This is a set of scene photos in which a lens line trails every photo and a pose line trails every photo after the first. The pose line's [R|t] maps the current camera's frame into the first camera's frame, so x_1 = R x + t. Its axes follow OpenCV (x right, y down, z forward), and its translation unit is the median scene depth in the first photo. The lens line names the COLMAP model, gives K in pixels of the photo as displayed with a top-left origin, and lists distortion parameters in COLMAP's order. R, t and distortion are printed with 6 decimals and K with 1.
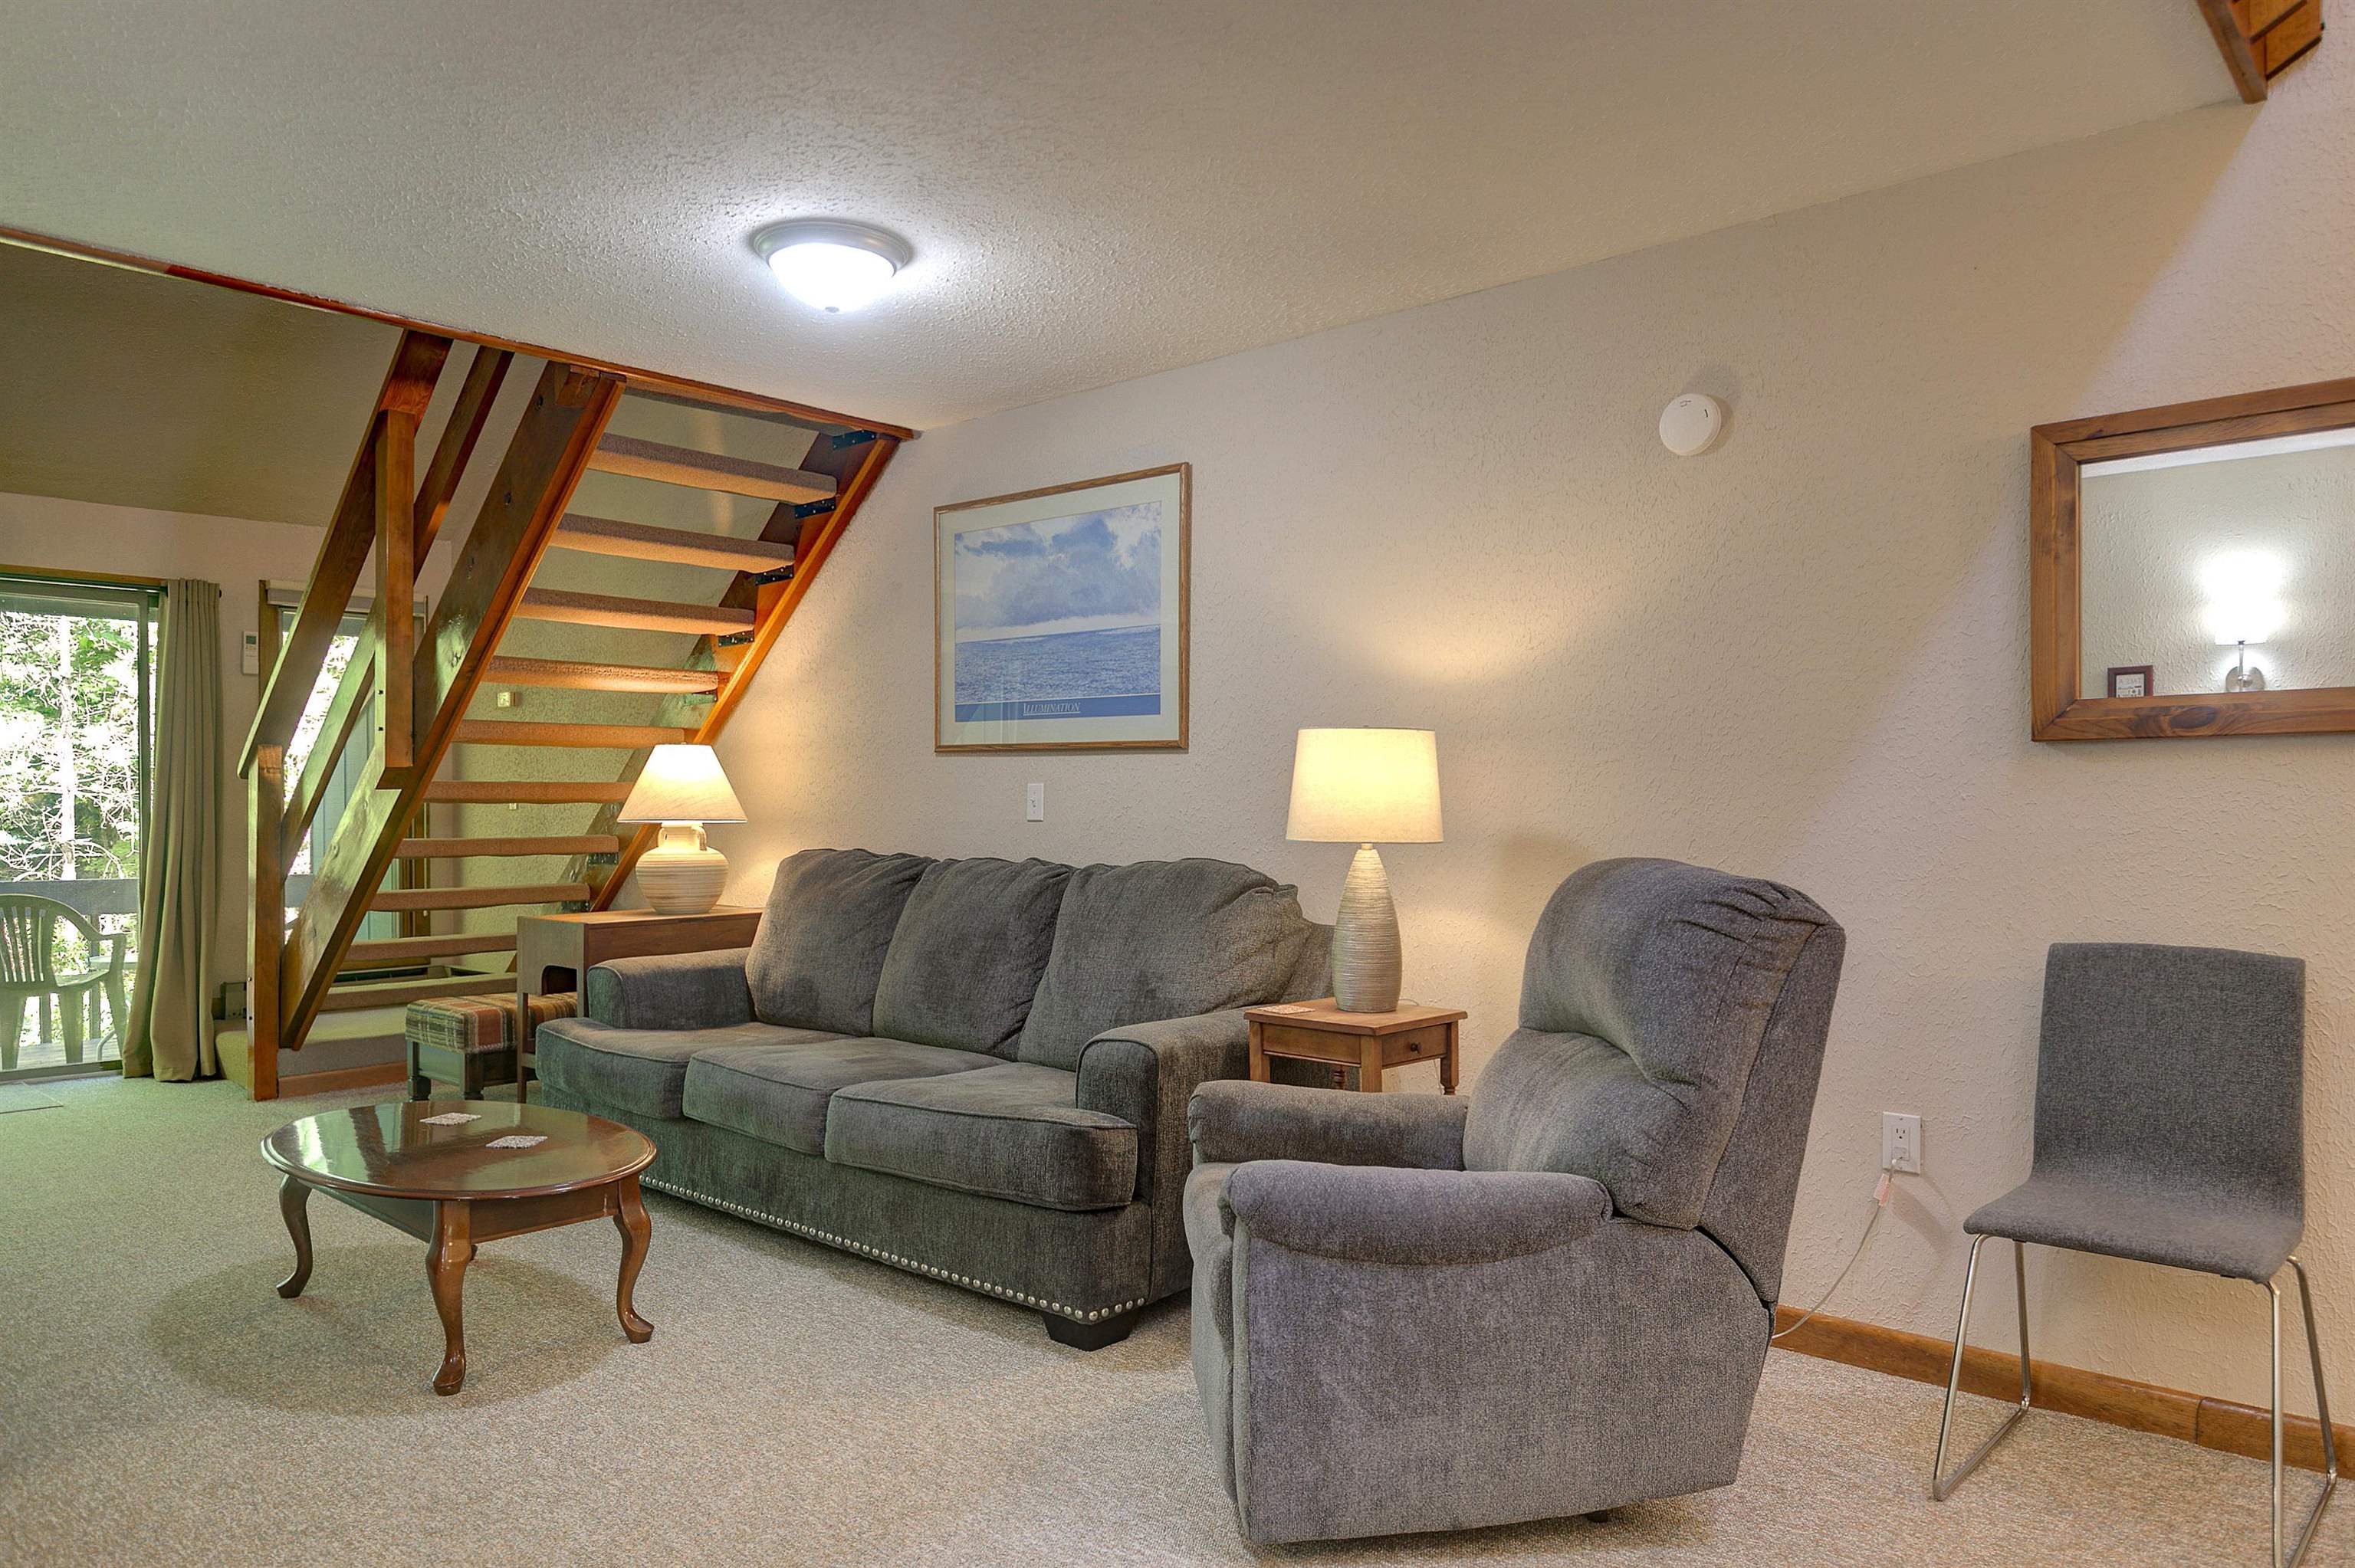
lens RADIAL K [[1561.0, 0, 1181.6], [0, 1561.0, 829.9], [0, 0, 1]] dist [0.005134, 0.000501]
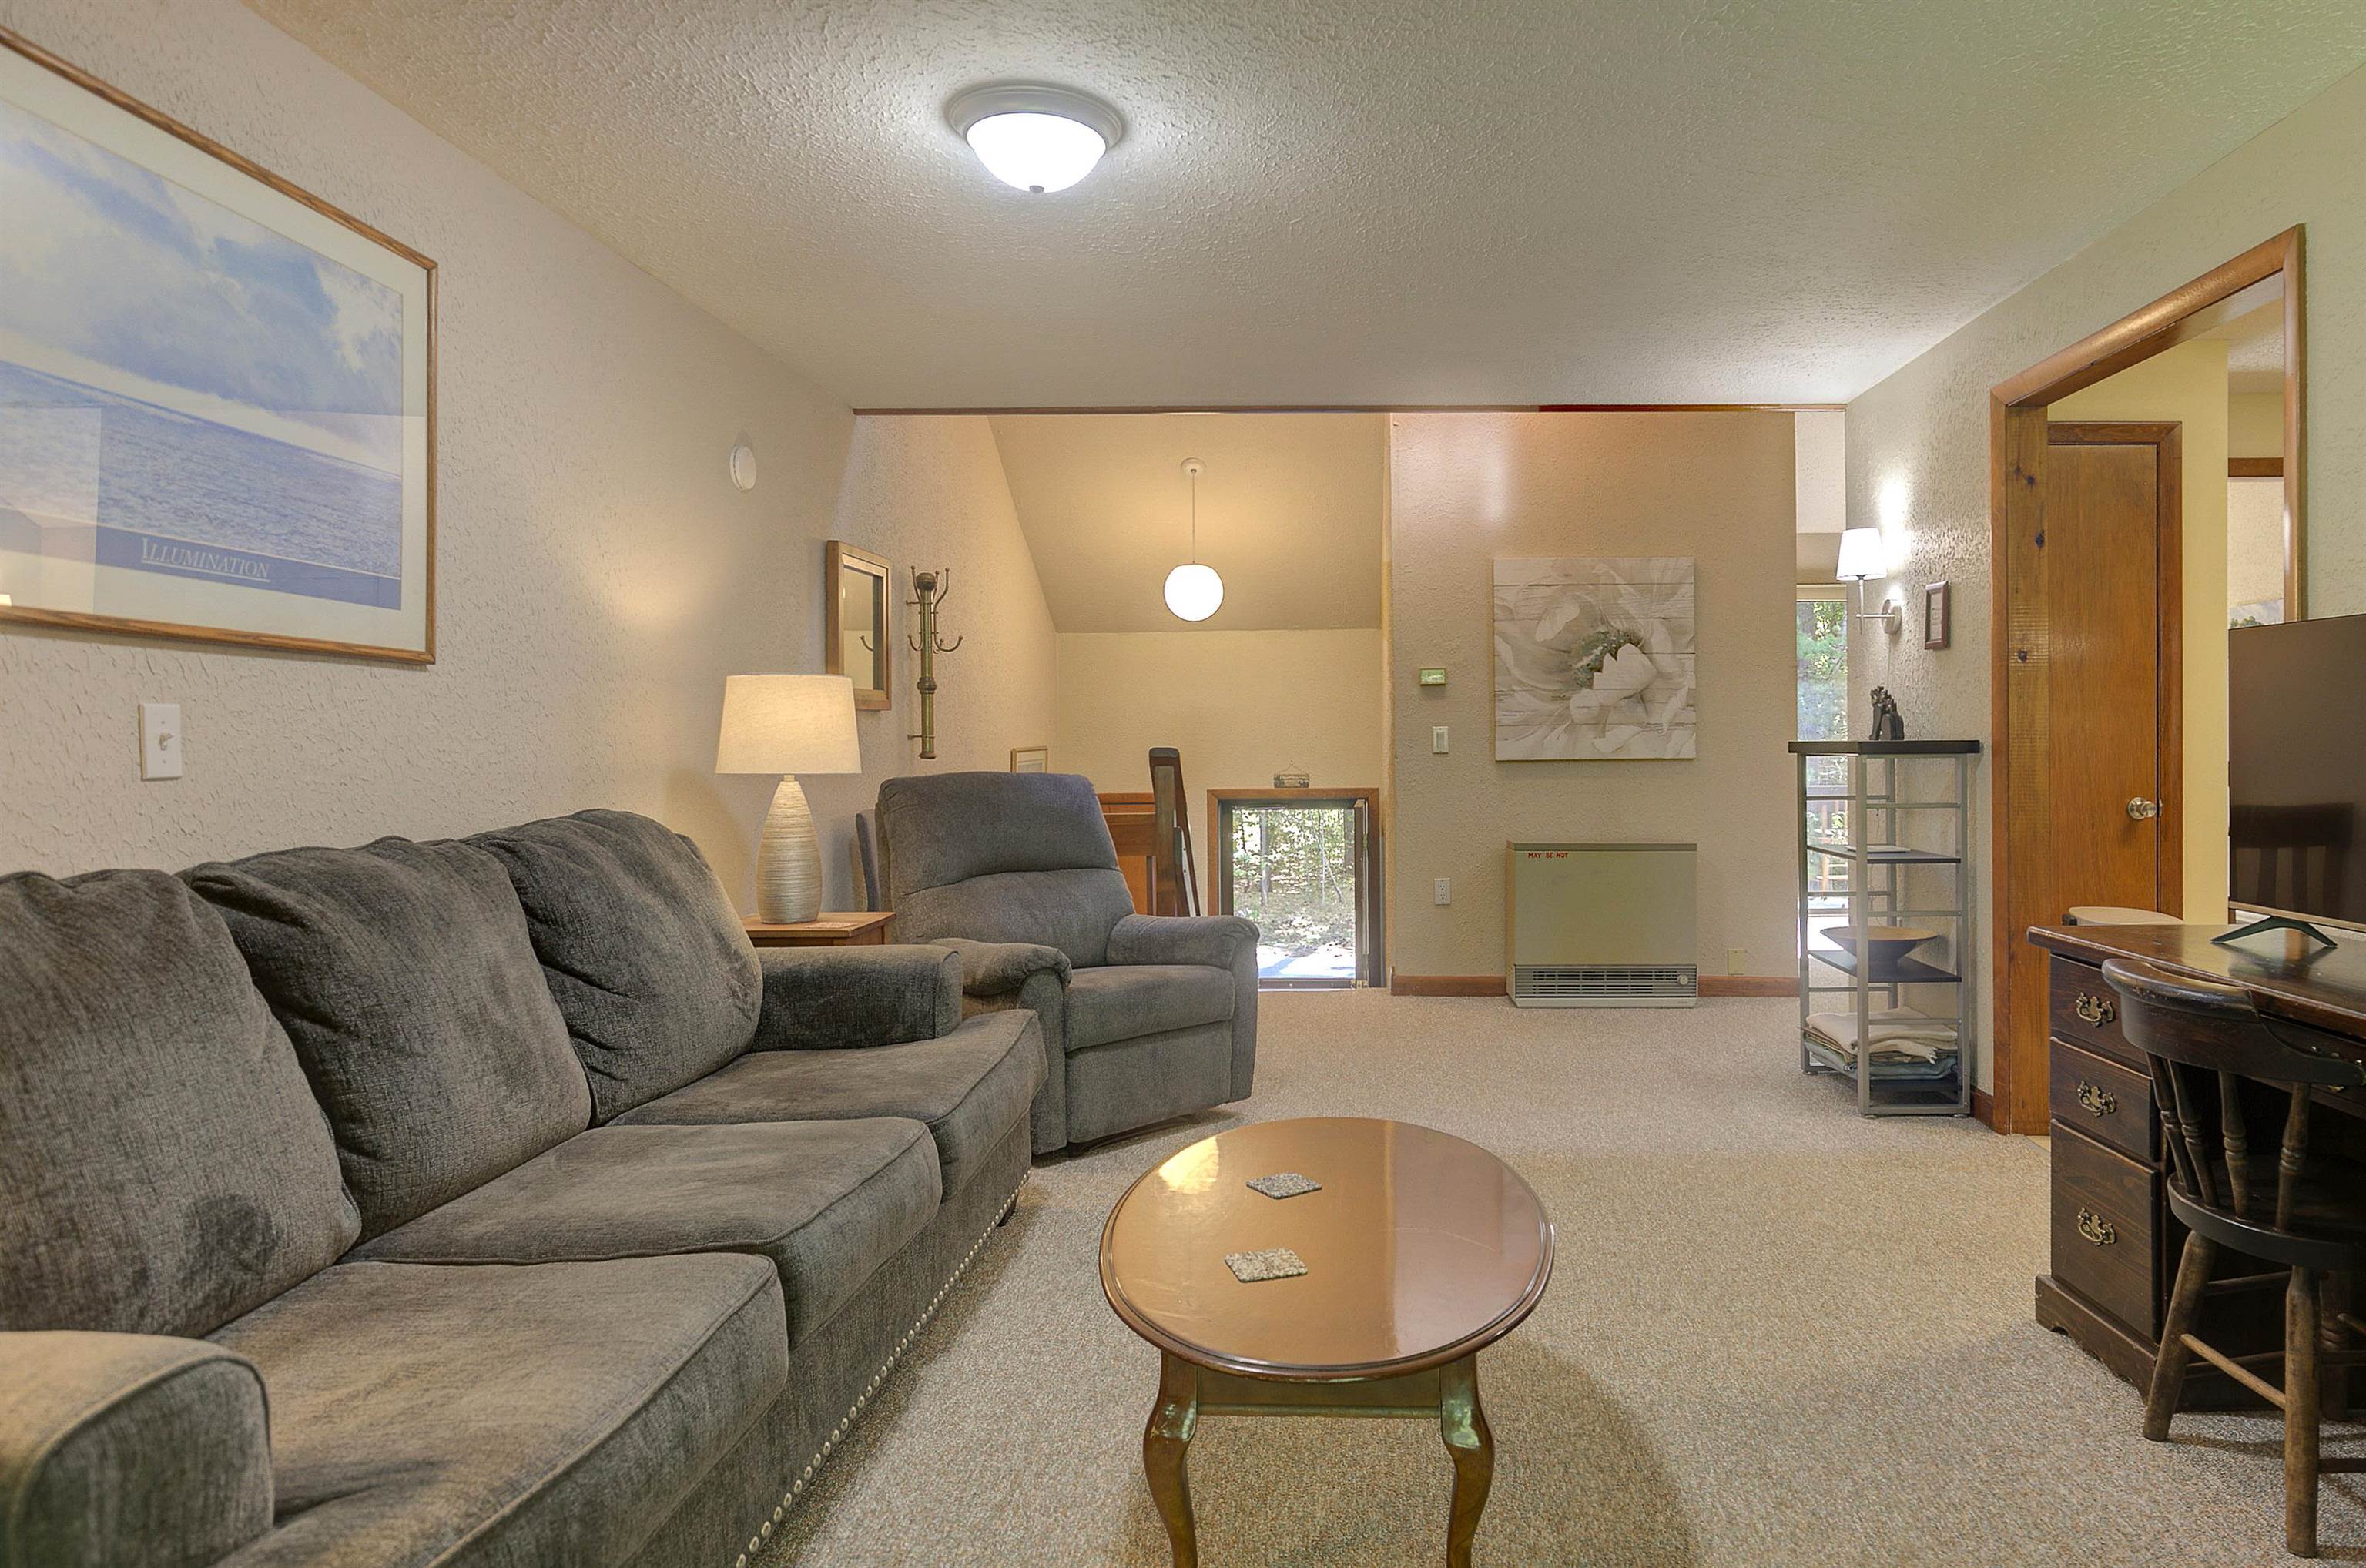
lens RADIAL K [[1407.1, 0, 1340.8], [0, 1407.1, 742.8], [0, 0, 1]] dist [0.003476, 0.000898]
pose [[-0.661286, 0.001787, 0.750131, -0.728179], [0.017824, 0.999752, 0.013331, -0.017344], [-0.749922, 0.022186, -0.661154, 1.086830]]
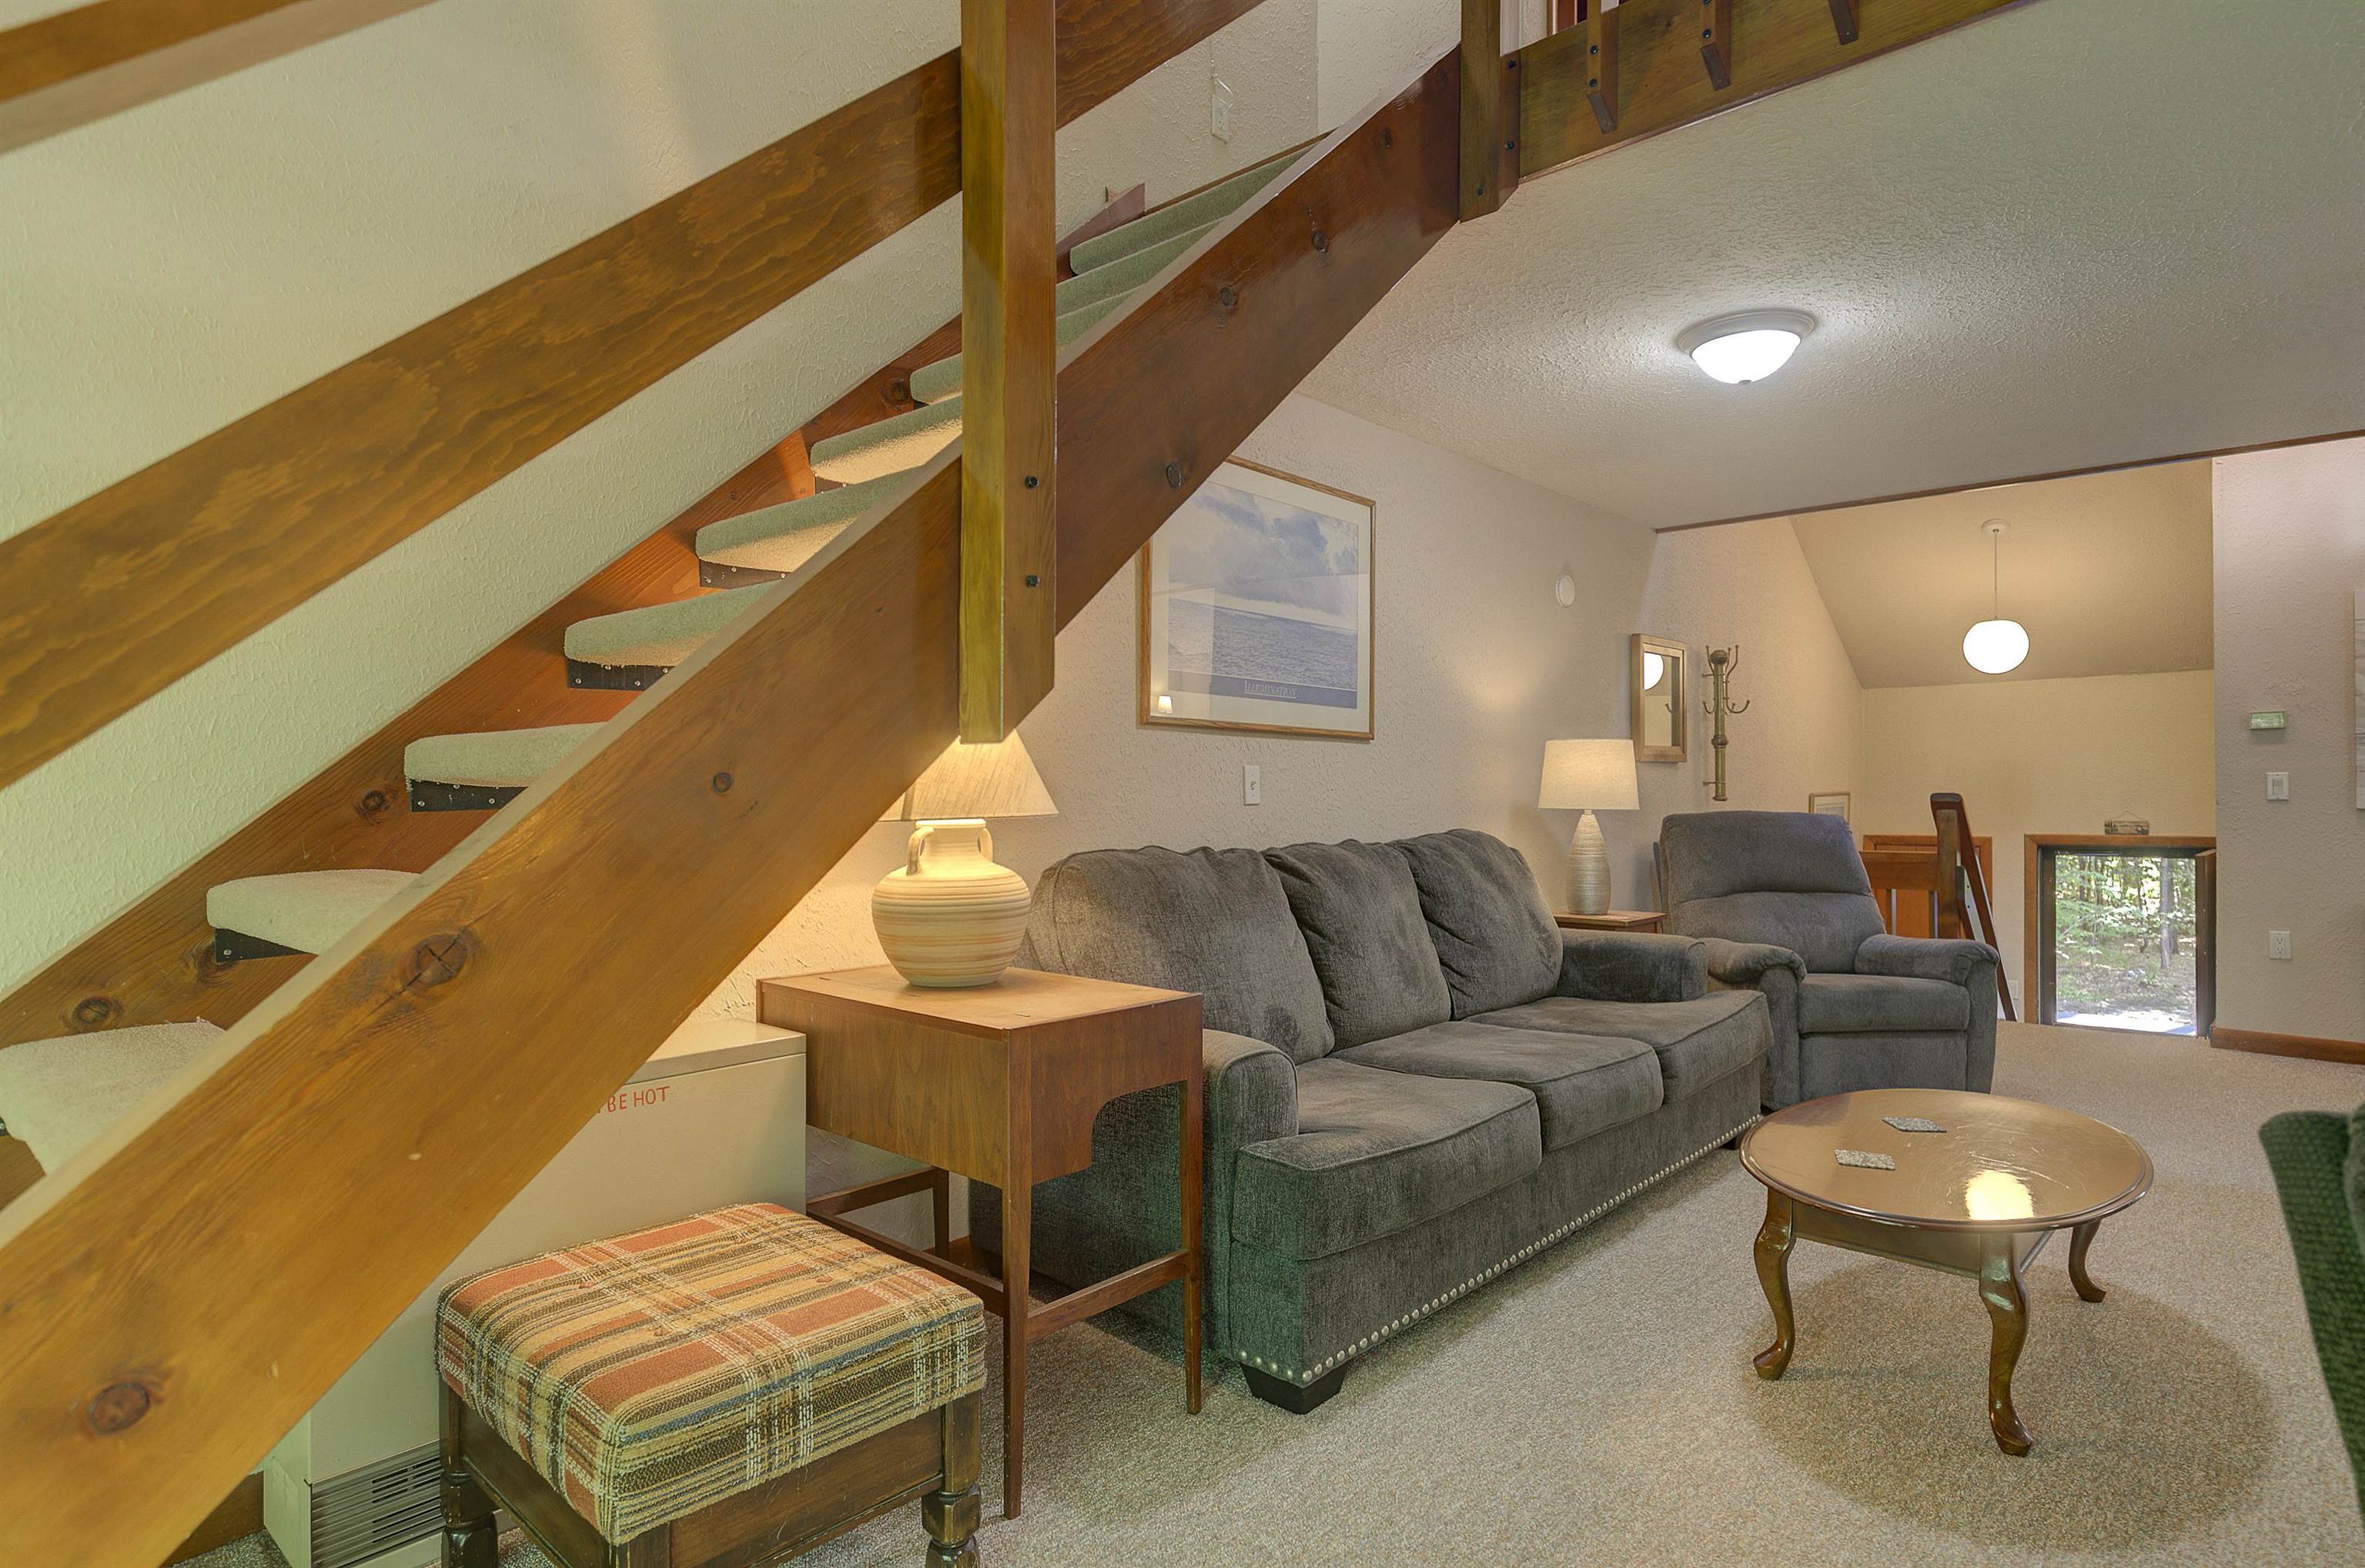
lens RADIAL K [[1254.0, 0, 1197.5], [0, 1254.0, 789.0], [0, 0, 1]] dist [-0.000971, 0.000549]
pose [[0.002958, 0.000368, 0.999996, -0.930749], [0.019577, 0.999808, -0.000426, -0.016497], [-0.999804, 0.019578, 0.002950, 1.103812]]
